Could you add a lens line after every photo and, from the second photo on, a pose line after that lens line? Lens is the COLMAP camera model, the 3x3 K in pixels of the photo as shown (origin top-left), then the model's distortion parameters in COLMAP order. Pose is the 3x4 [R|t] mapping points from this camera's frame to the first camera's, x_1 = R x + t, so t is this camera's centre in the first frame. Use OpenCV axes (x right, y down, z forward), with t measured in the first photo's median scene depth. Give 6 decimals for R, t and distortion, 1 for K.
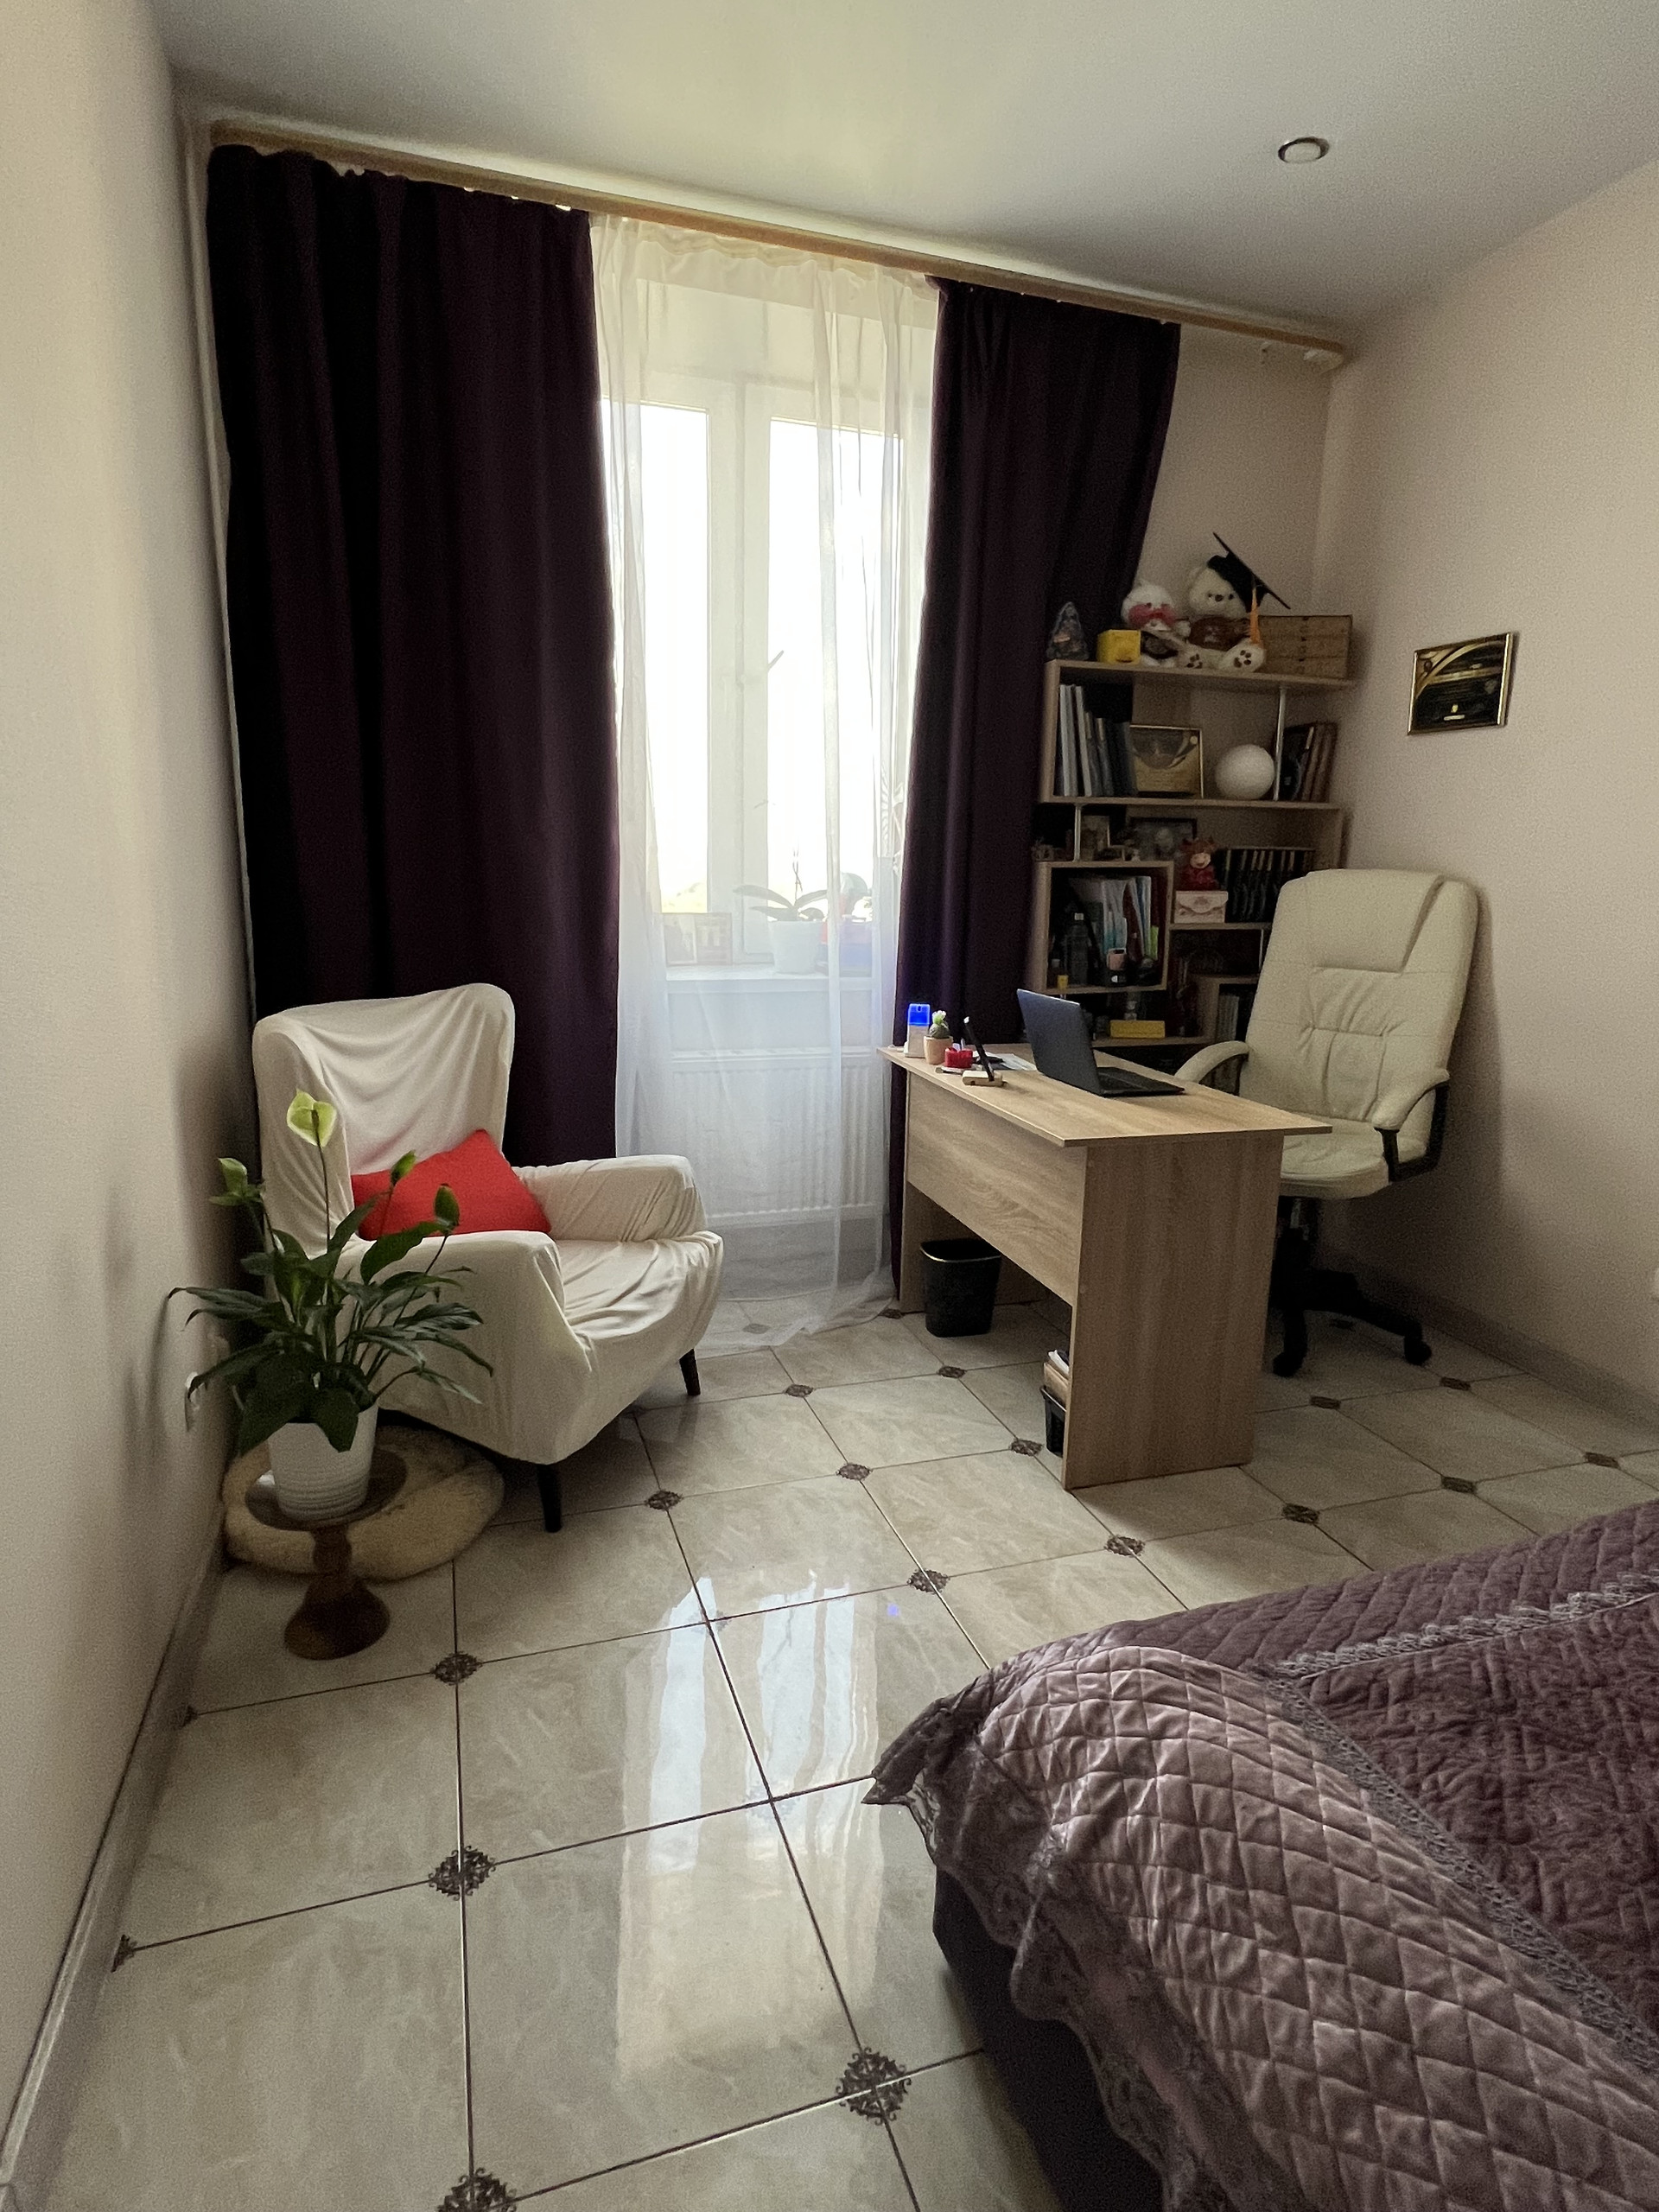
lens RADIAL K [[1190.9, 0, 825.3], [0, 1190.9, 1098.8], [0, 0, 1]] dist [-0.002187, -0.000275]
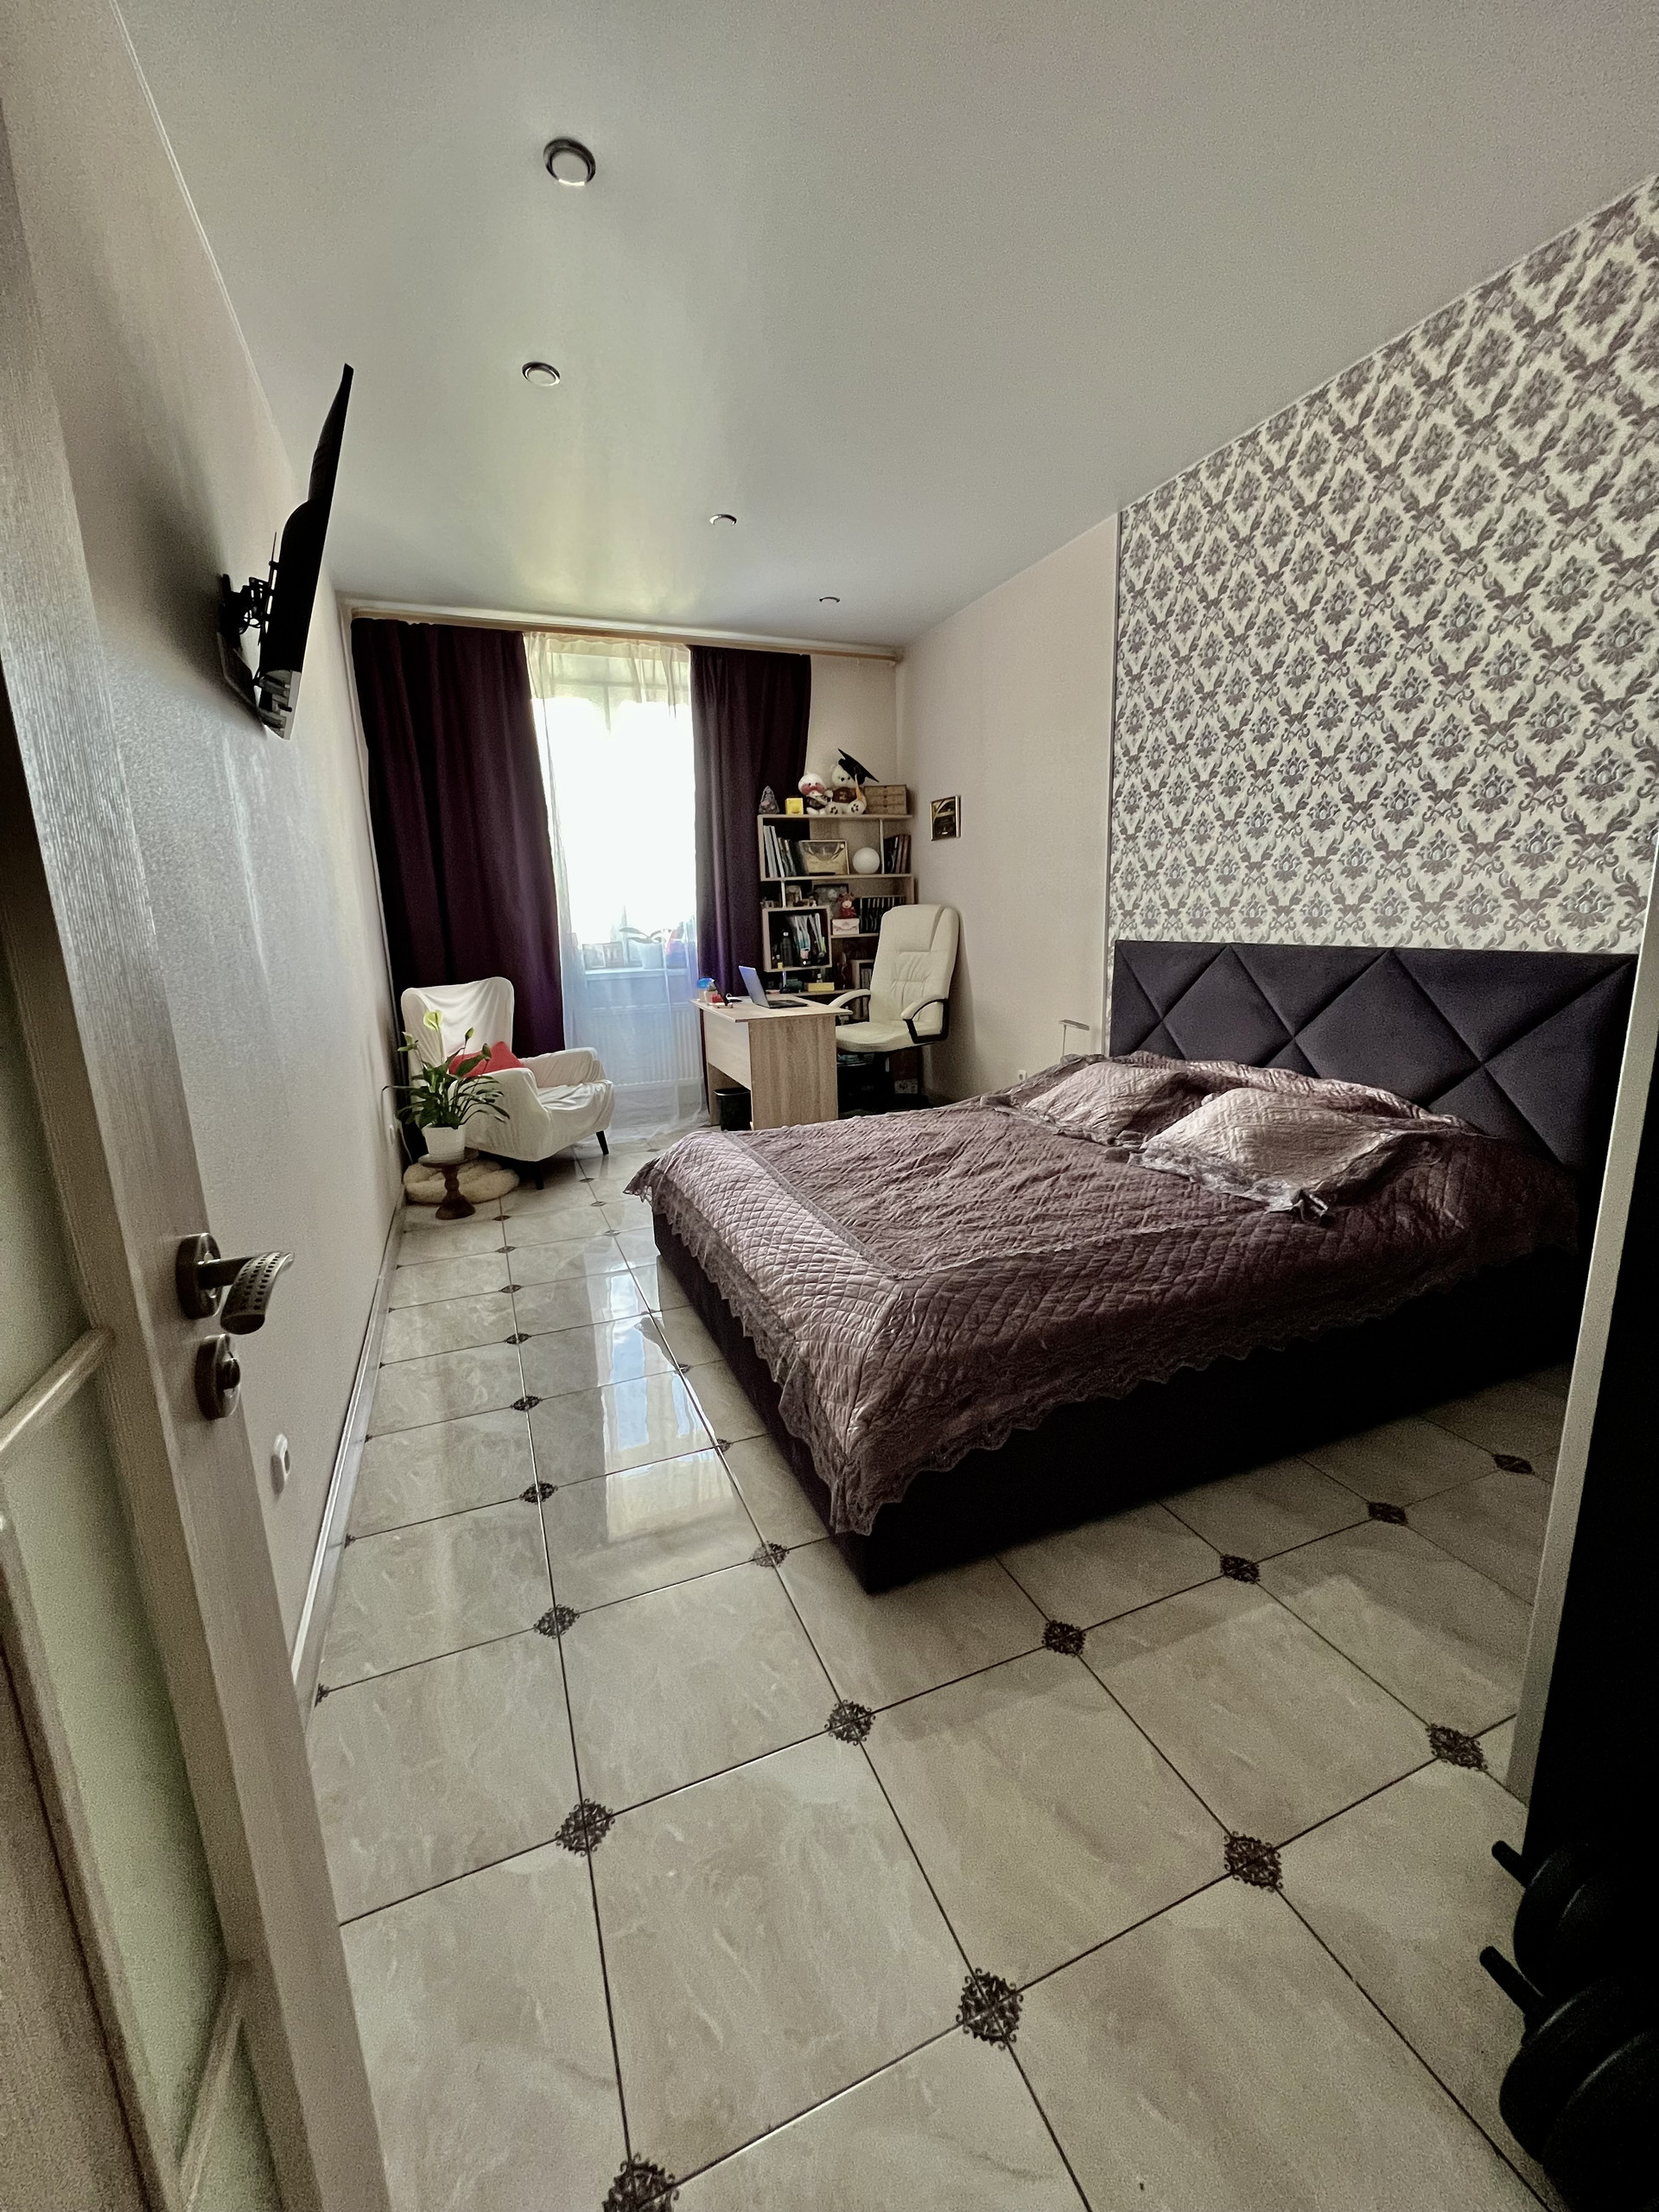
lens RADIAL K [[889.6, 0, 836.4], [0, 889.6, 1099.9], [0, 0, 1]] dist [-0.001132, -0.000158]
pose [[0.995766, -0.065411, 0.064594, 0.205228], [0.064717, 0.997822, 0.012781, 0.141942], [-0.065289, -0.008547, 0.997830, -0.654996]]
